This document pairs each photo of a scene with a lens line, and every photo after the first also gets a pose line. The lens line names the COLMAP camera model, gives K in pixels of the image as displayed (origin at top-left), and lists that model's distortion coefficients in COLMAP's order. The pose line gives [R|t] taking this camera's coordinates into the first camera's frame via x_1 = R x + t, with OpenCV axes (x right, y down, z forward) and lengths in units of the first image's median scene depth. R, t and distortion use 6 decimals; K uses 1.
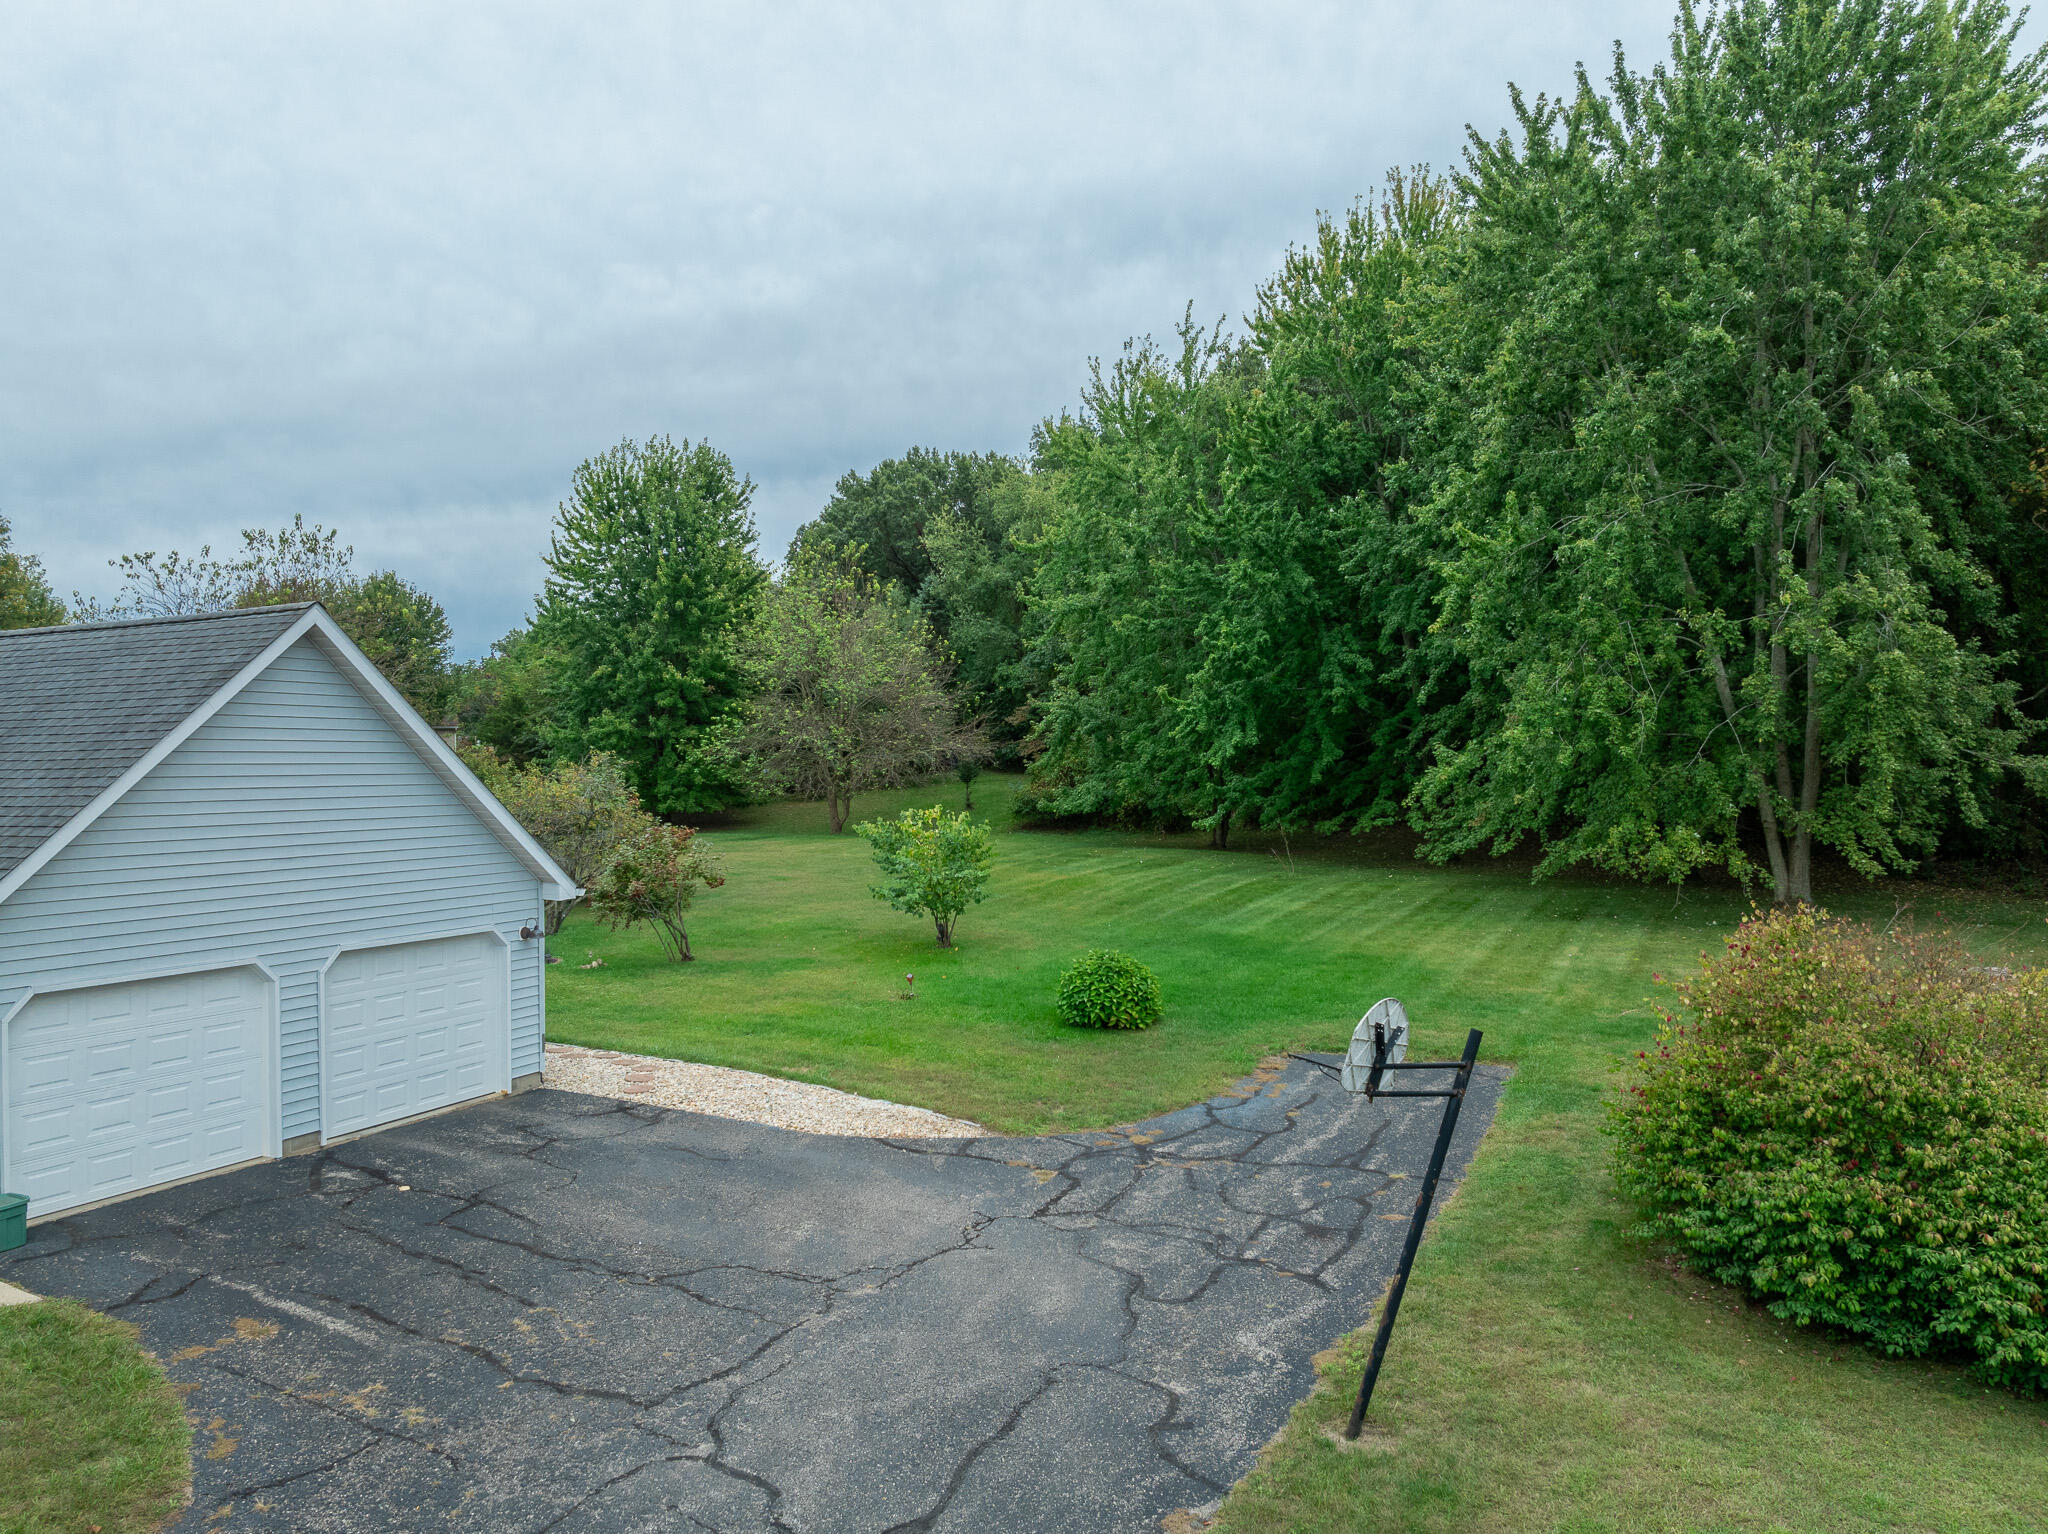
lens RADIAL K [[1373.3, 0, 964.6], [0, 1373.3, 774.6], [0, 0, 1]] dist [-0.007664, -0.000517]
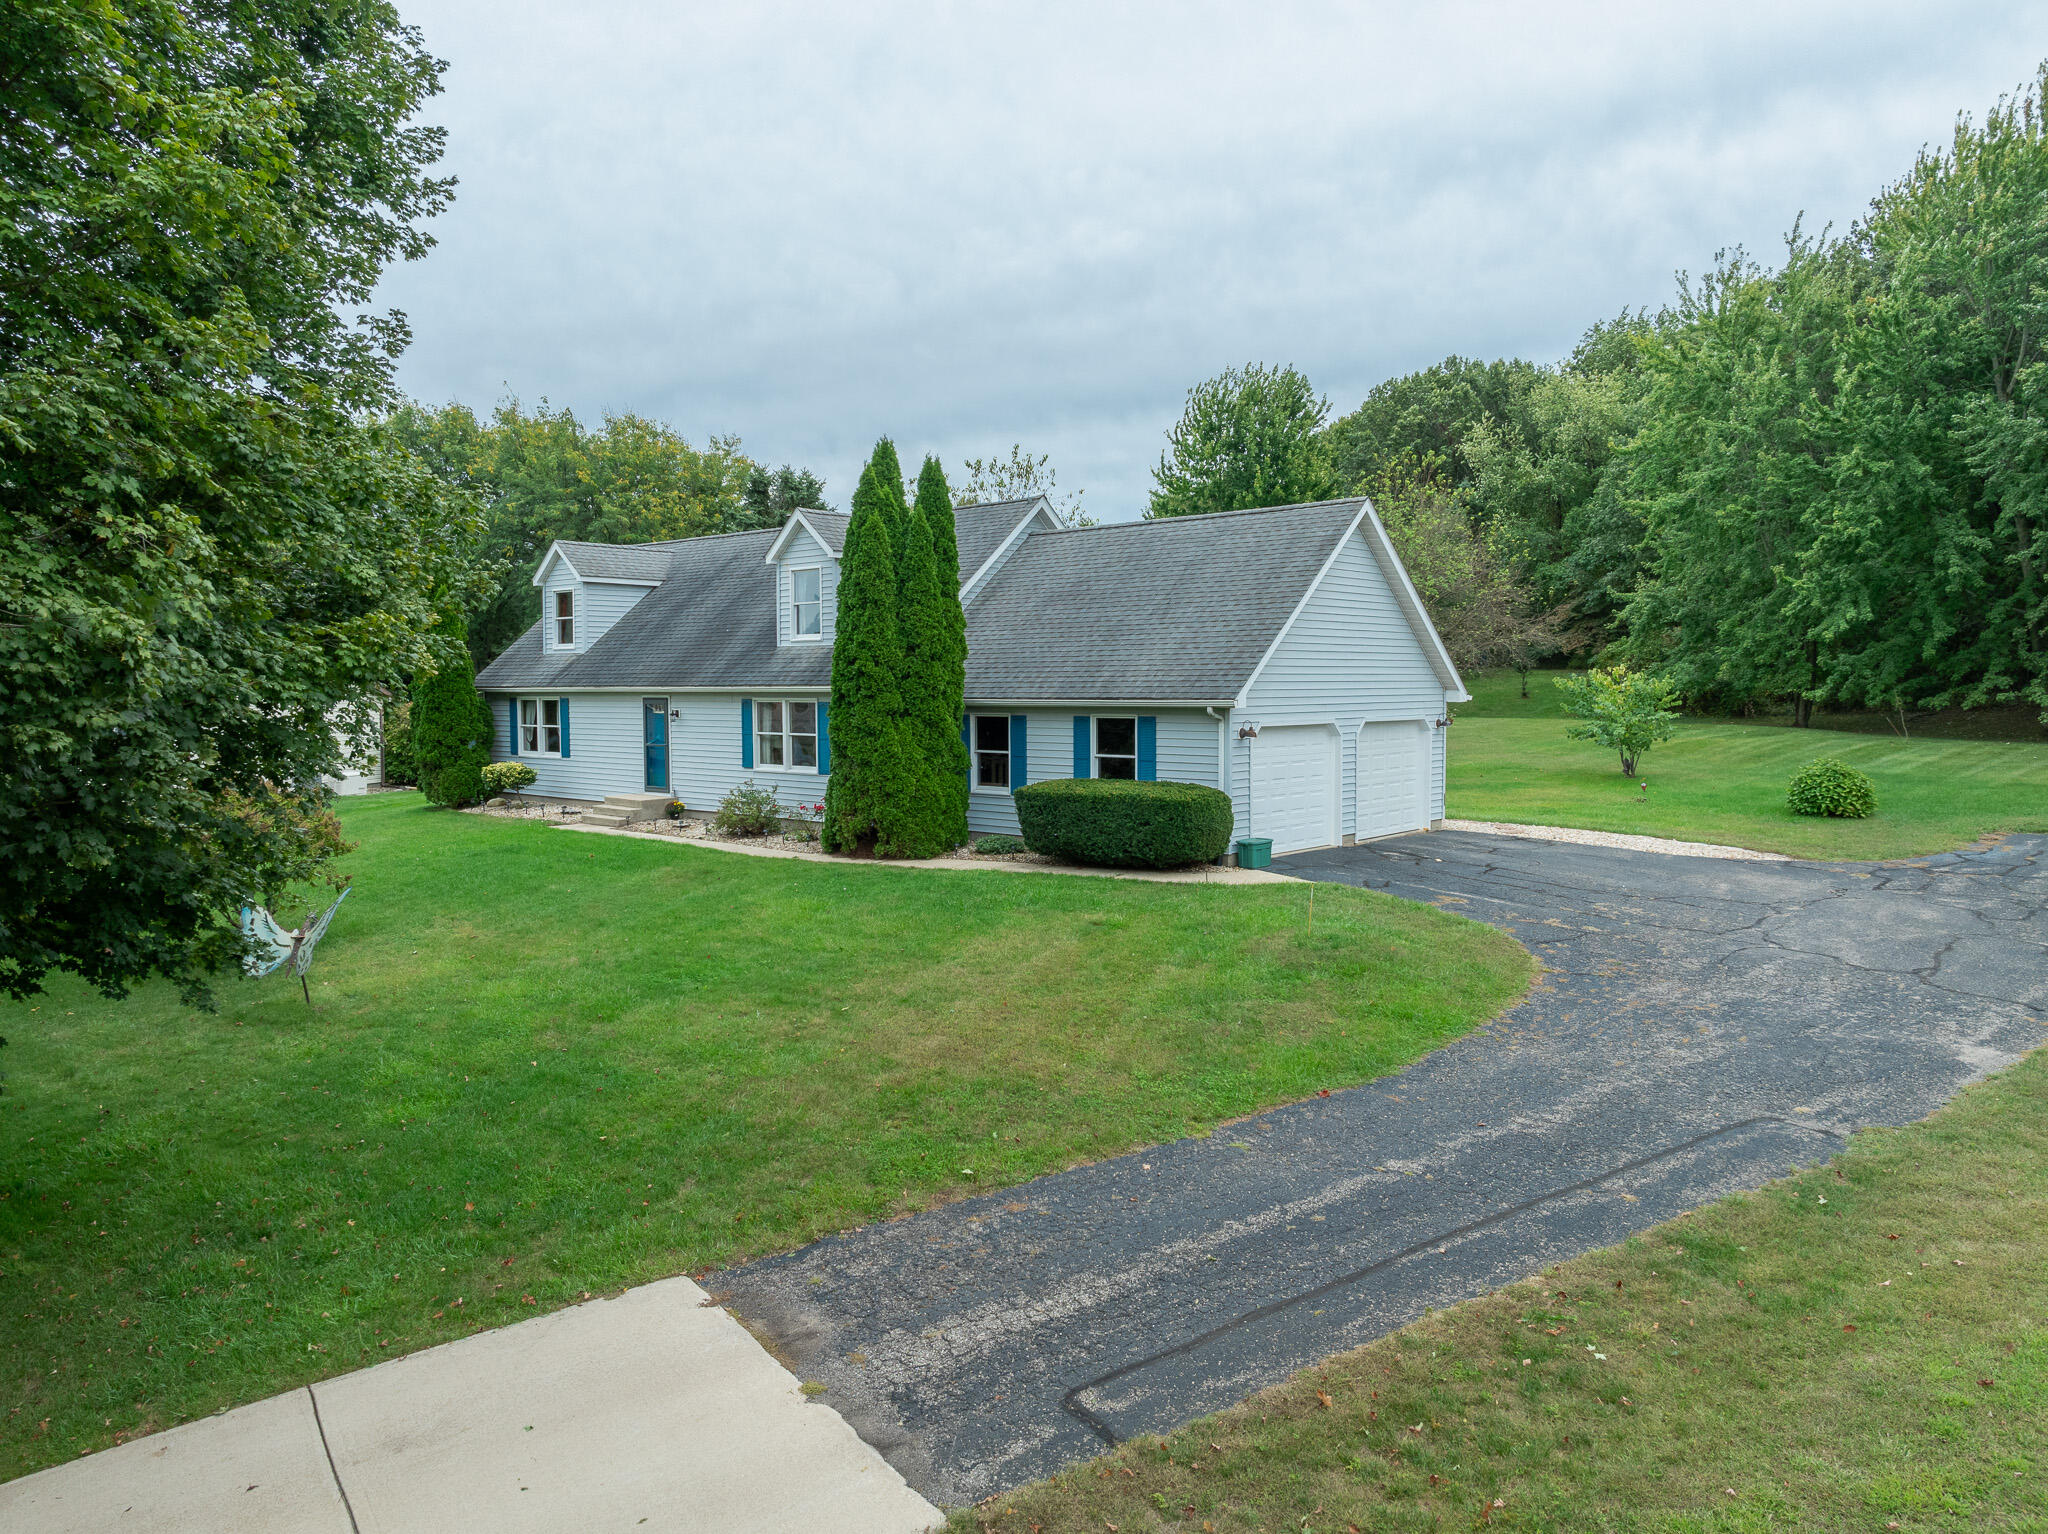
lens RADIAL K [[1409.8, 0, 1021.3], [0, 1409.8, 754.8], [0, 0, 1]] dist [-0.008806, 0.003616]
pose [[0.969457, 0.011449, -0.244993, -0.170017], [-0.001461, 0.999162, 0.040913, 0.039250], [0.245256, -0.039305, 0.968661, -0.256149]]
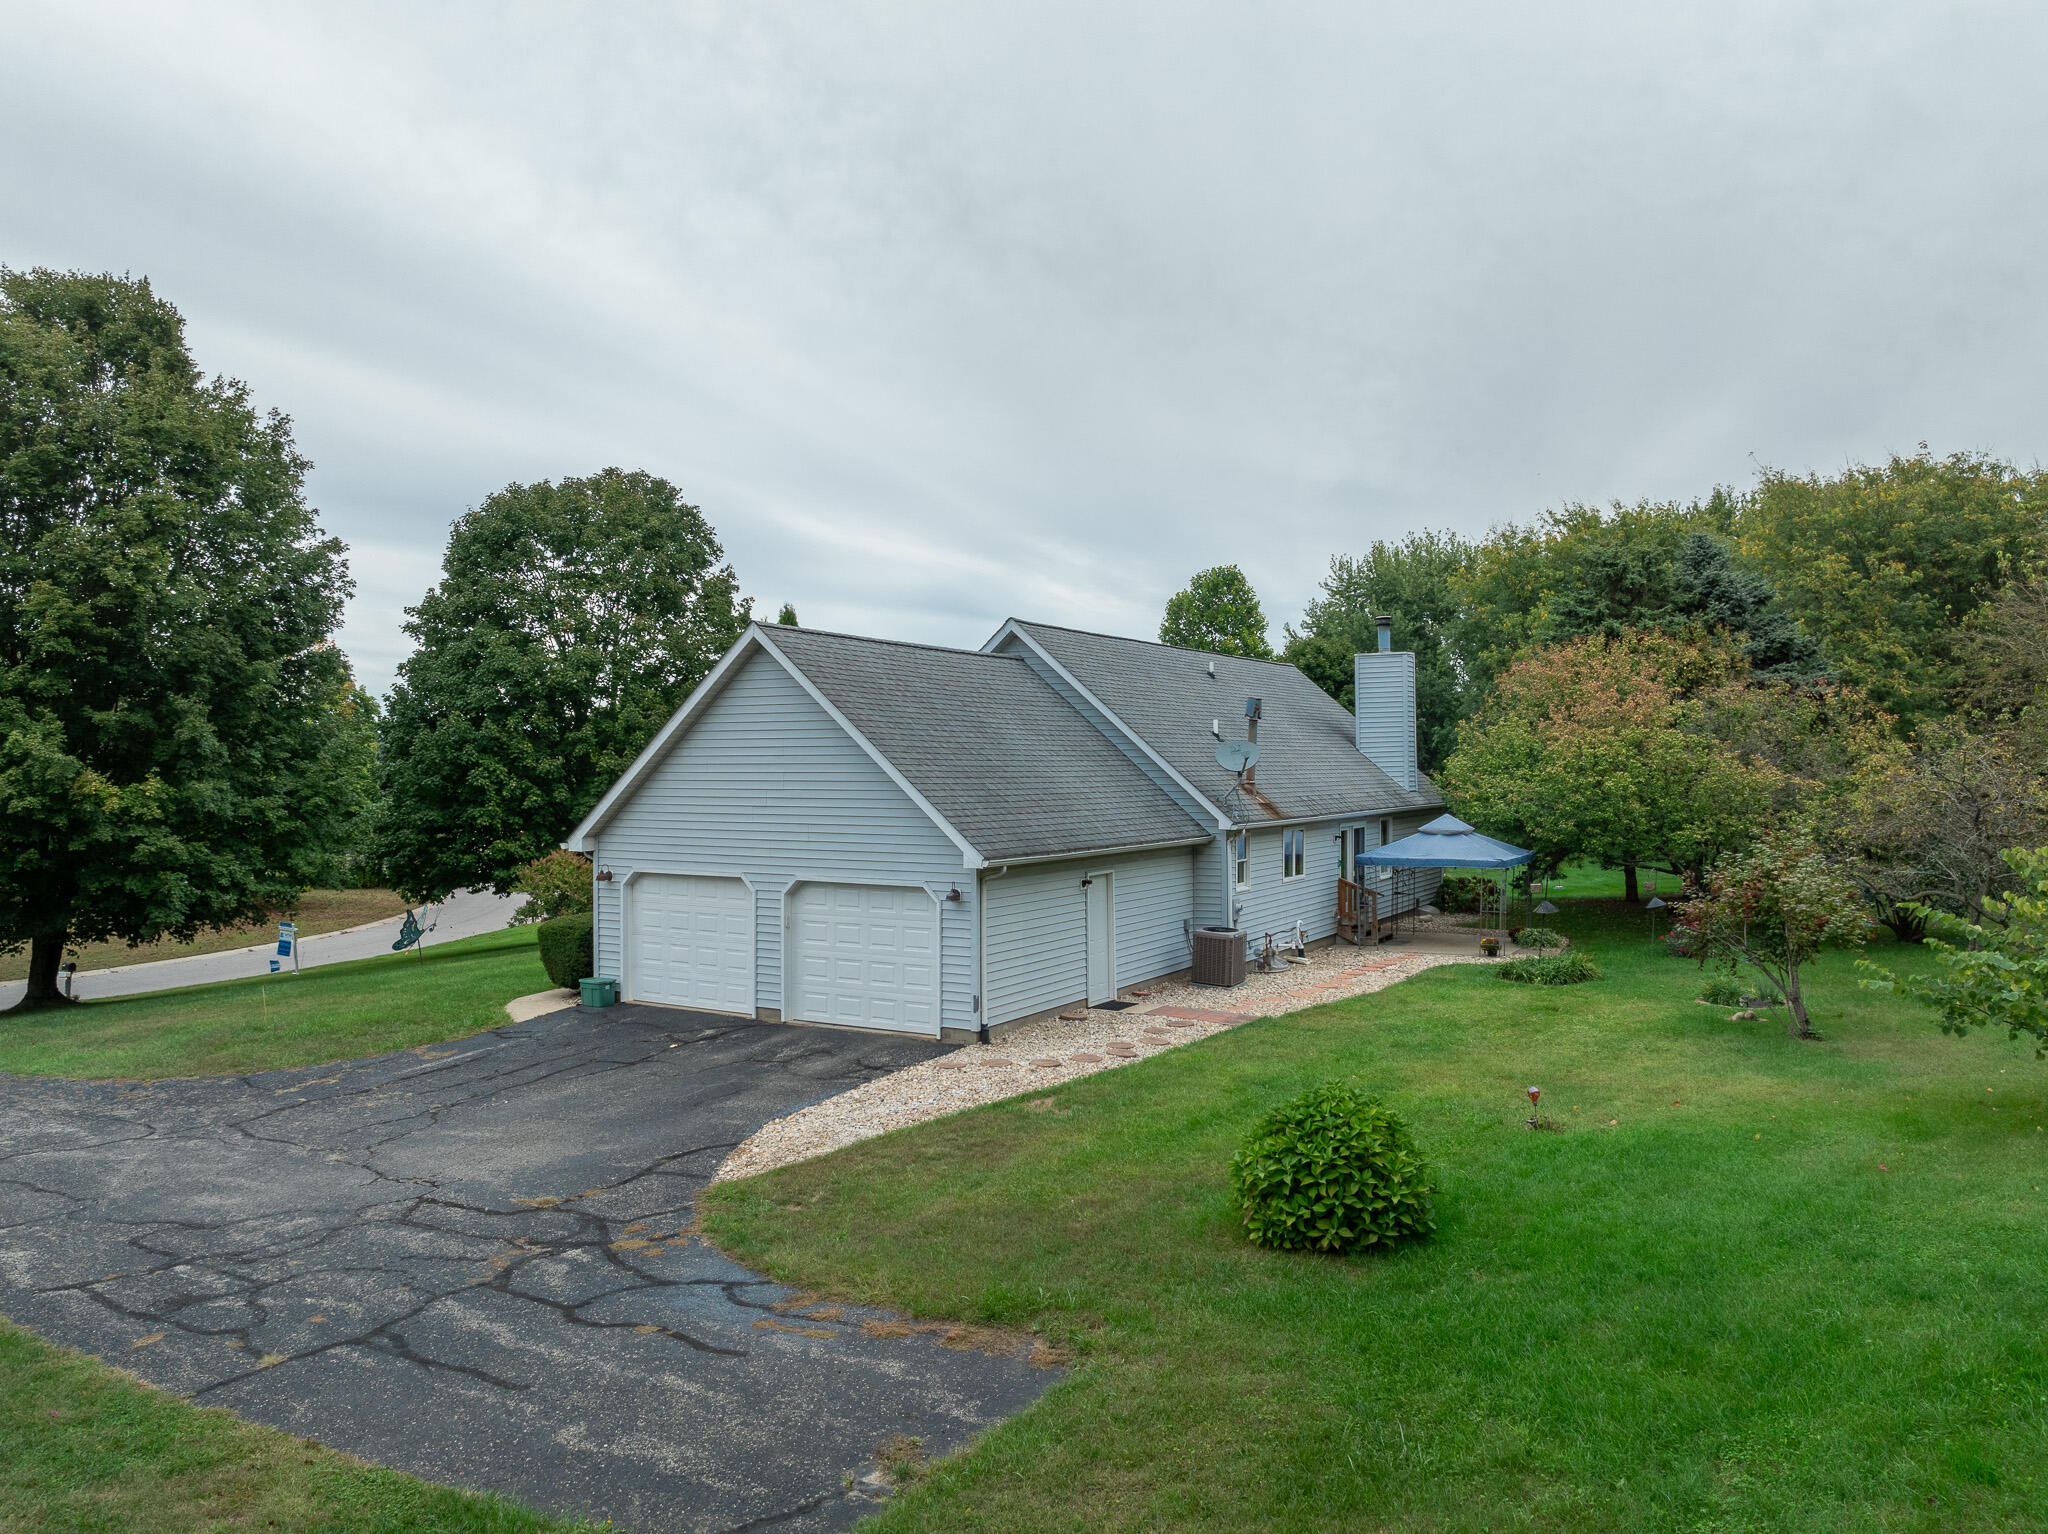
lens RADIAL K [[1419.2, 0, 1021.5], [0, 1419.2, 769.8], [0, 0, 1]] dist [-0.000658, 0.001409]
pose [[-0.059810, 0.010416, -0.998155, 0.332946], [-0.004415, 0.999933, 0.010699, 0.002602], [0.998200, 0.005046, -0.059760, 0.483734]]
